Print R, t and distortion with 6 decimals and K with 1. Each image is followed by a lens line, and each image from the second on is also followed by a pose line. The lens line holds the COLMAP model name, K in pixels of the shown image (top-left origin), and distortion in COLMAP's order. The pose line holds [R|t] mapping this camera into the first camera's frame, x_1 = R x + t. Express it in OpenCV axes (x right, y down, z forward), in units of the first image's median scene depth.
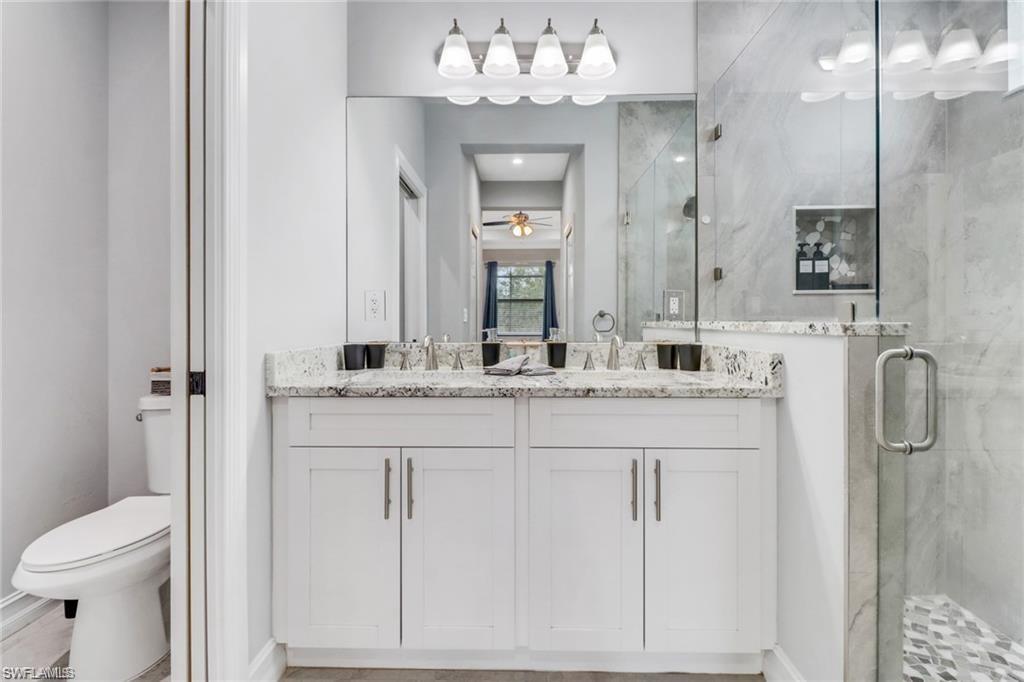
lens RADIAL K [[485.0, 0, 515.7], [0, 485.0, 330.0], [0, 0, 1]] dist [0.012425, -0.009734]
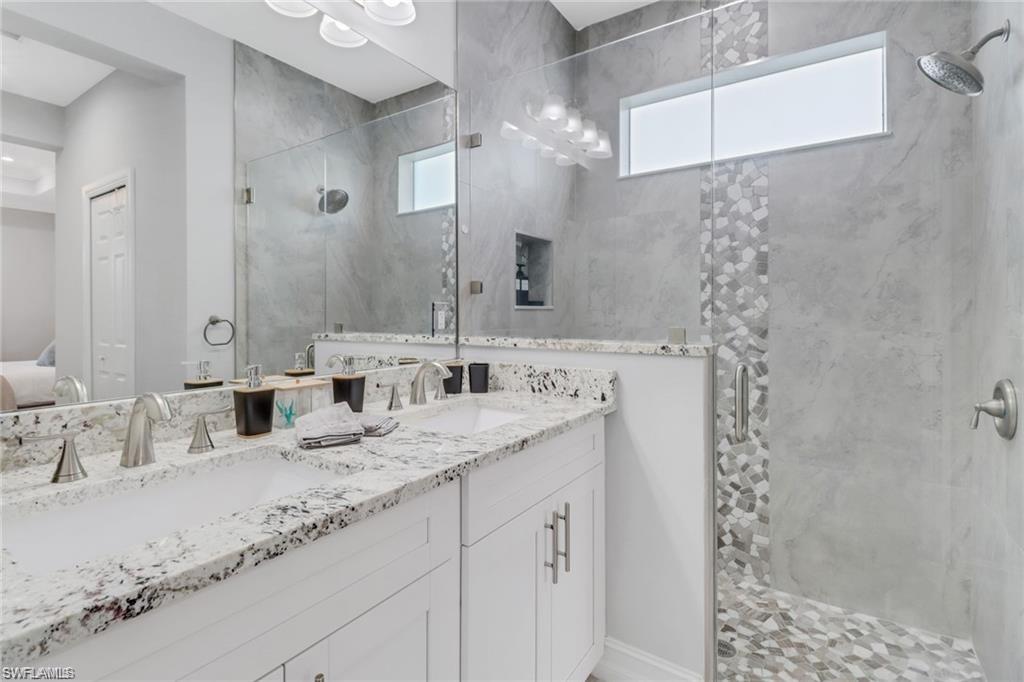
lens RADIAL K [[485.0, 0, 528.3], [0, 485.0, 316.3], [0, 0, 1]] dist [0.012425, -0.009734]
pose [[0.529055, 0.001143, 0.848587, -0.349774], [0.013838, 0.999855, -0.009974, -0.047175], [-0.848475, 0.017019, 0.528962, 0.405024]]
